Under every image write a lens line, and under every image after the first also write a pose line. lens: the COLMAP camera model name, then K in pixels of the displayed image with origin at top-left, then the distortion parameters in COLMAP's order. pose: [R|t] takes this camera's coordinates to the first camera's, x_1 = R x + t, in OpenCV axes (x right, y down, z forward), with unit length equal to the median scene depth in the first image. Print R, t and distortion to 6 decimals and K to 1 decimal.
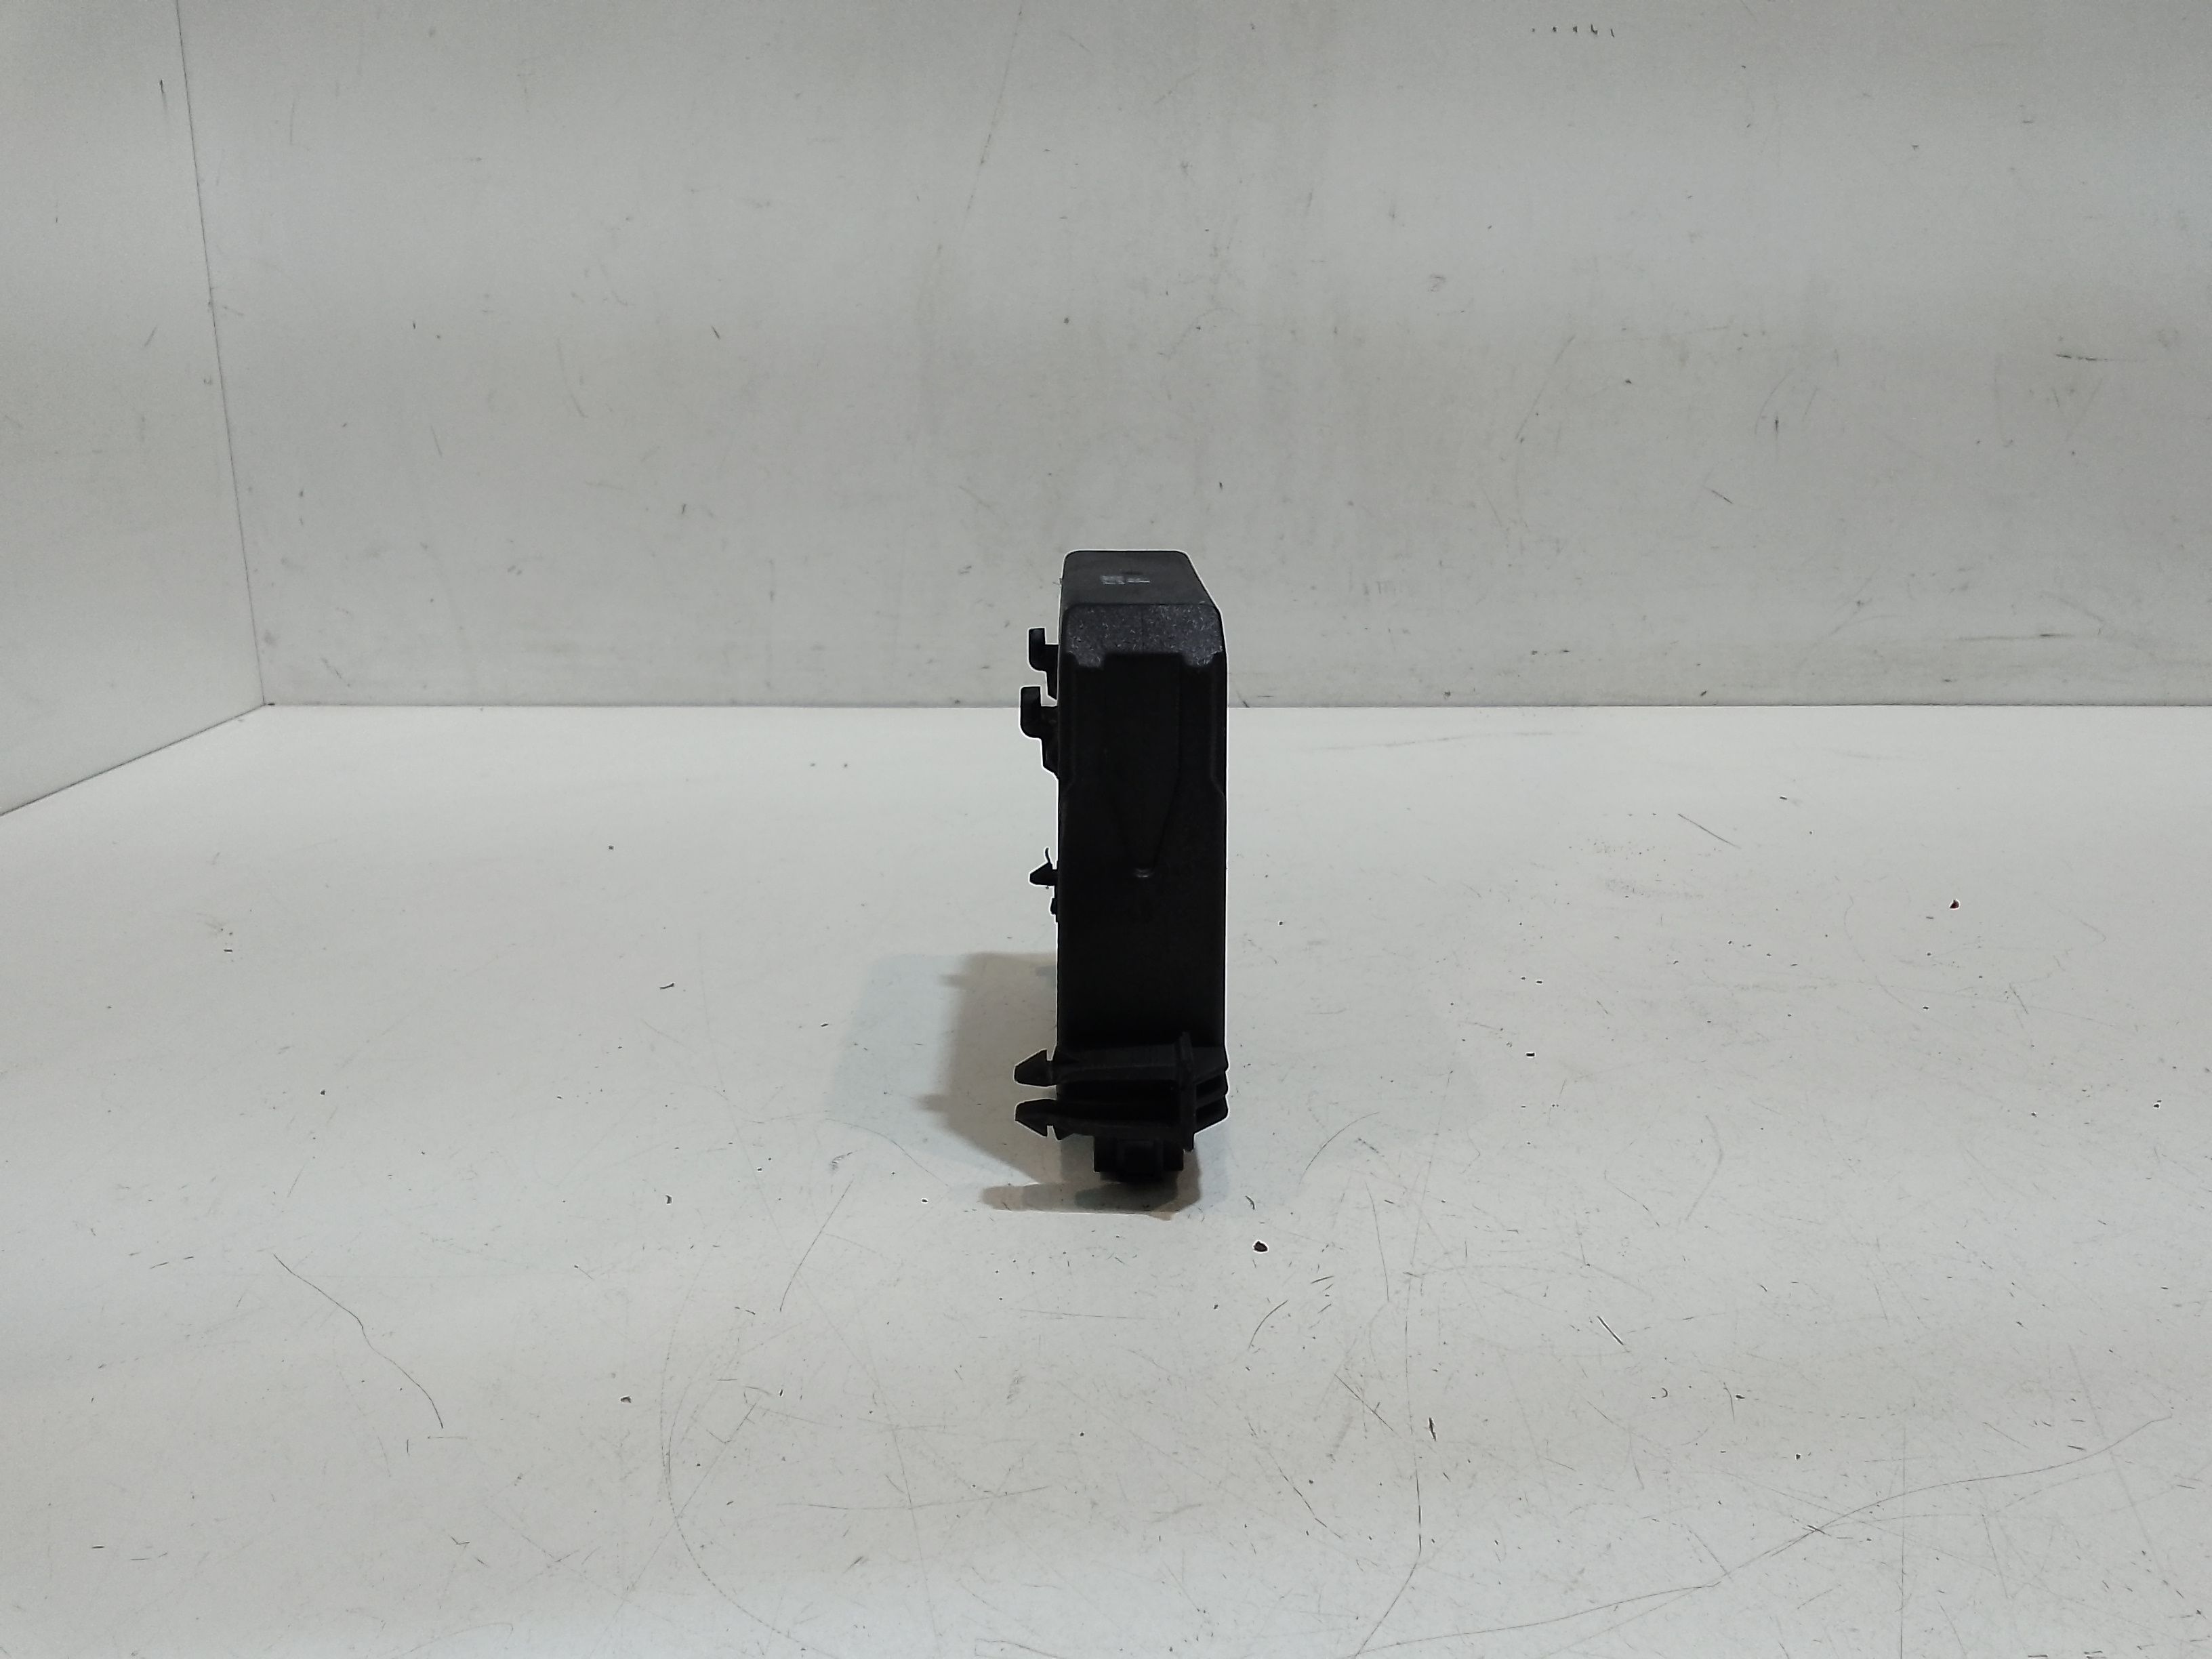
lens RADIAL K [[1724.4, 0, 1106.0], [0, 1724.4, 829.5], [0, 0, 1]] dist [0.064930, -0.113058]
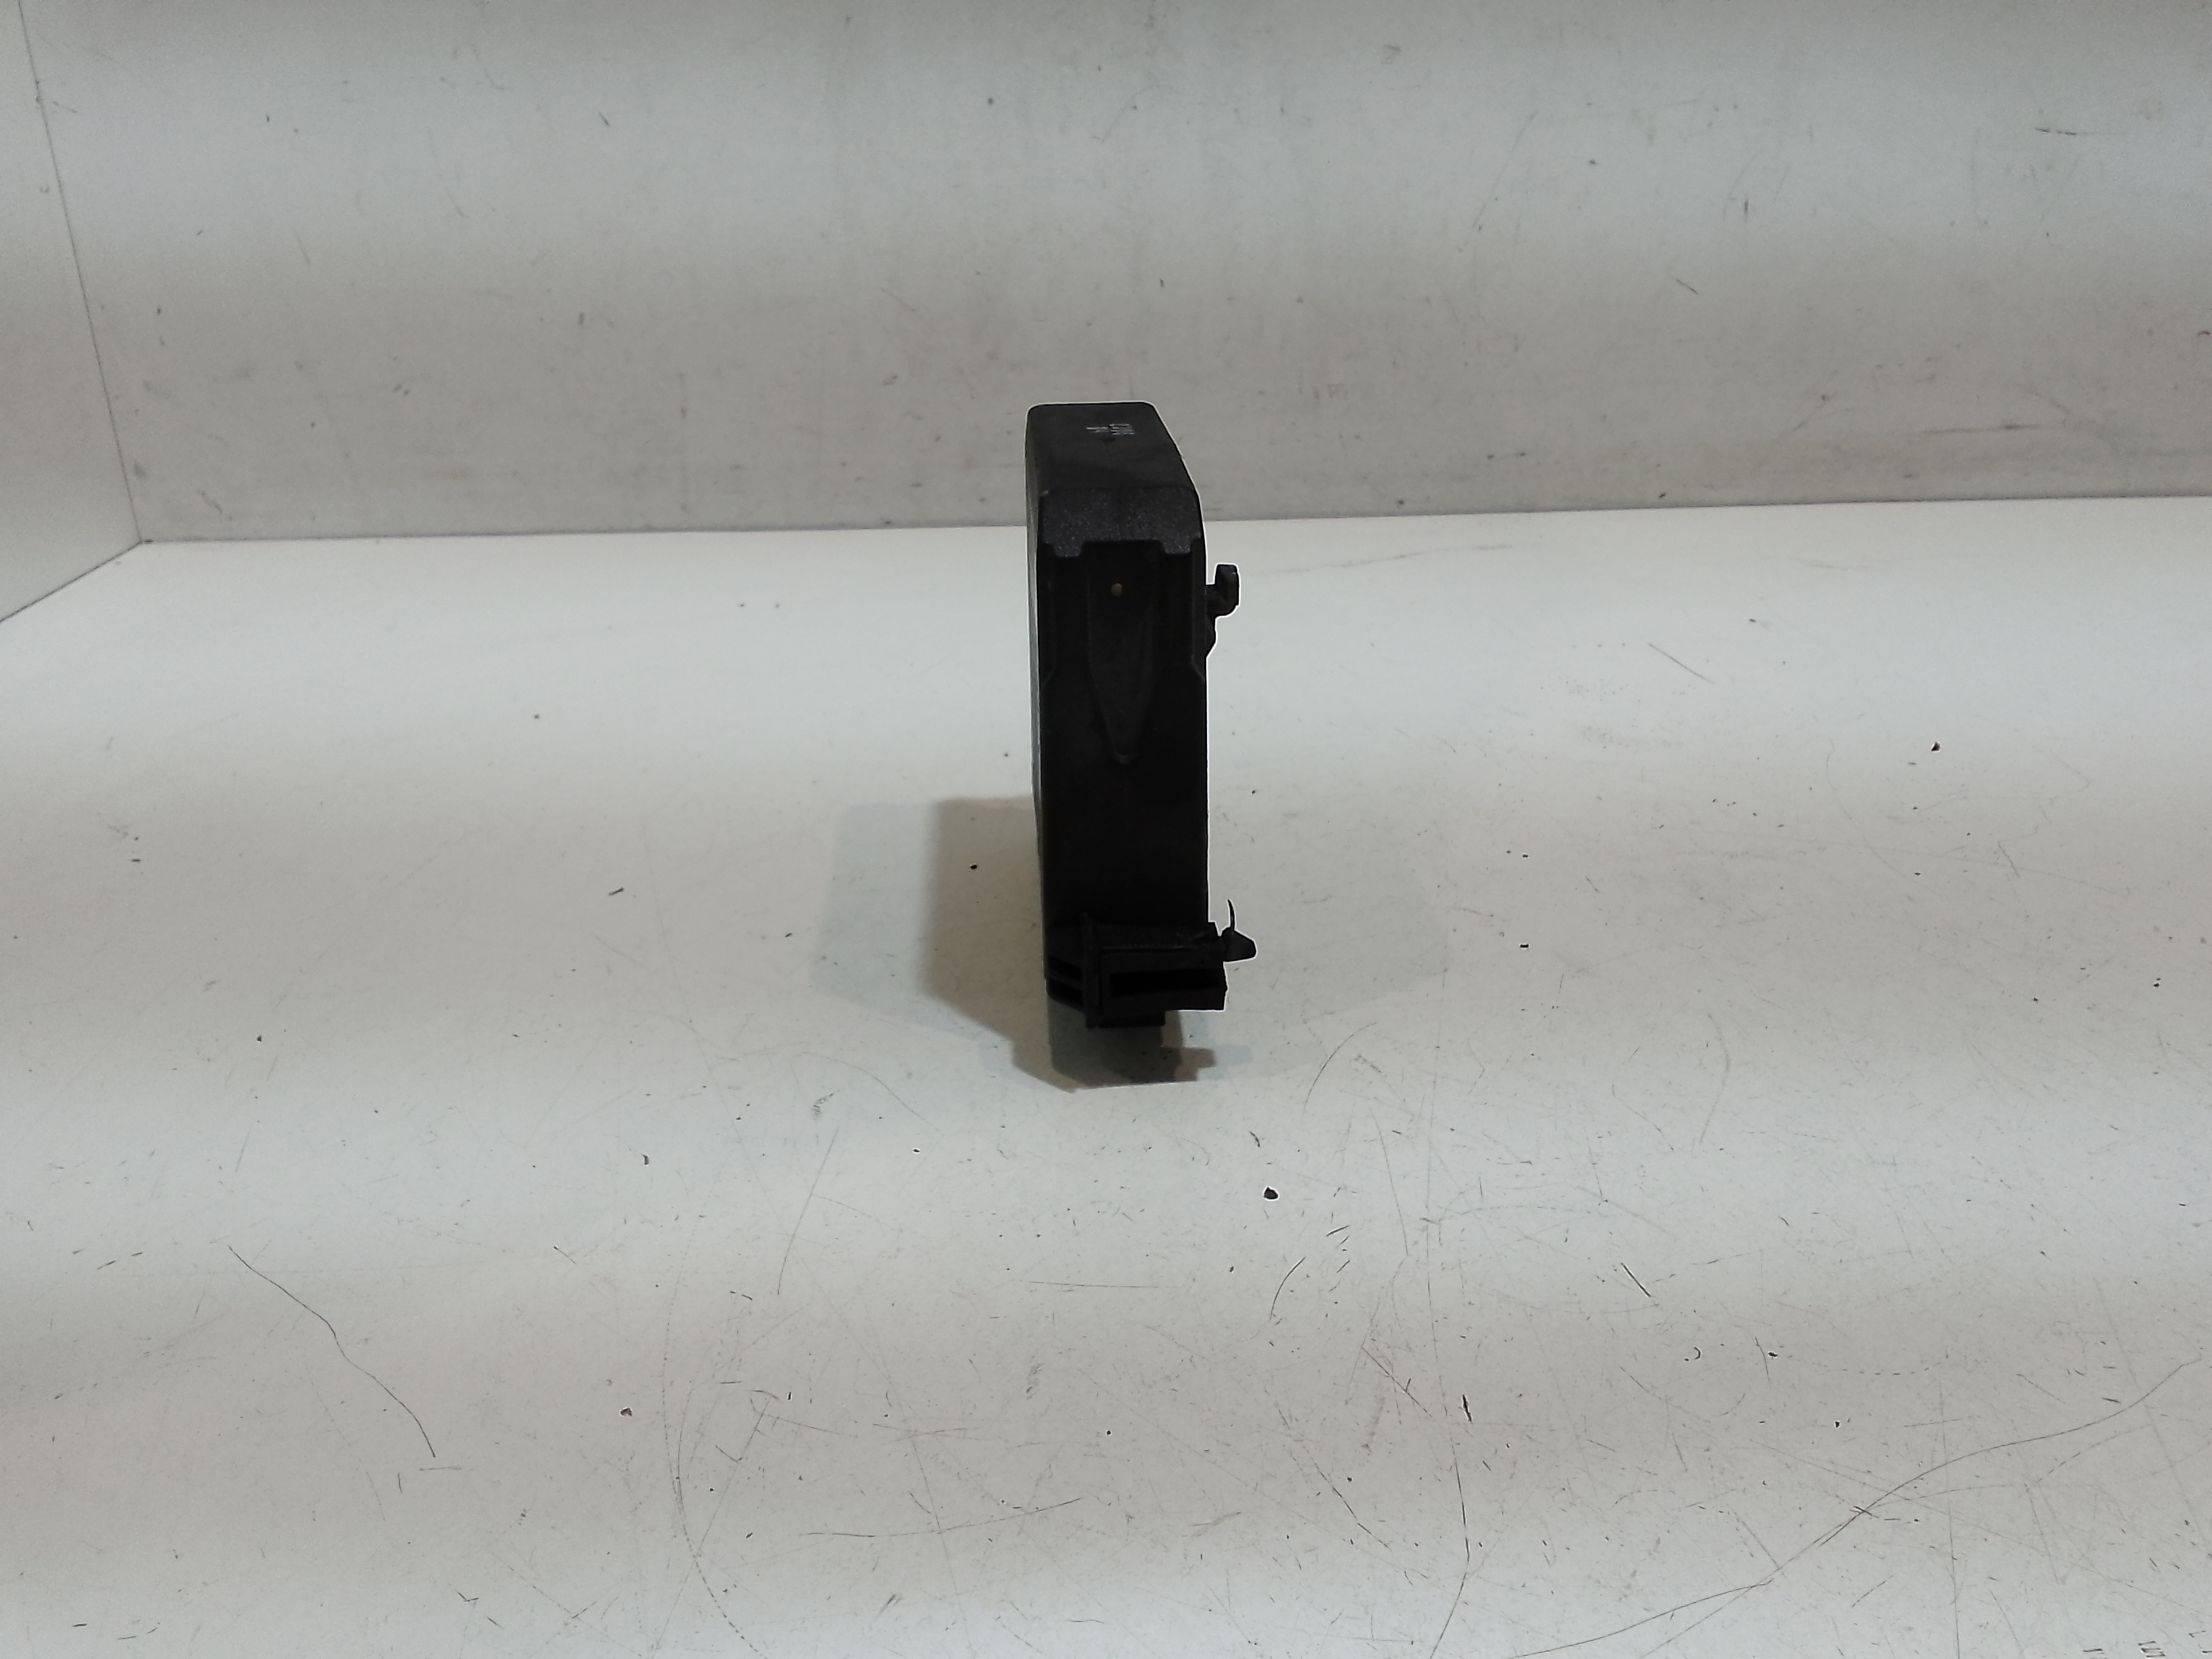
lens RADIAL K [[1729.2, 0, 1106.0], [0, 1729.2, 829.5], [0, 0, 1]] dist [0.065260, -0.114006]
pose [[0.998413, -0.032075, 0.046284, -0.041086], [0.025202, 0.989532, 0.142095, -0.100632], [-0.050357, -0.140703, 0.988770, 0.075362]]
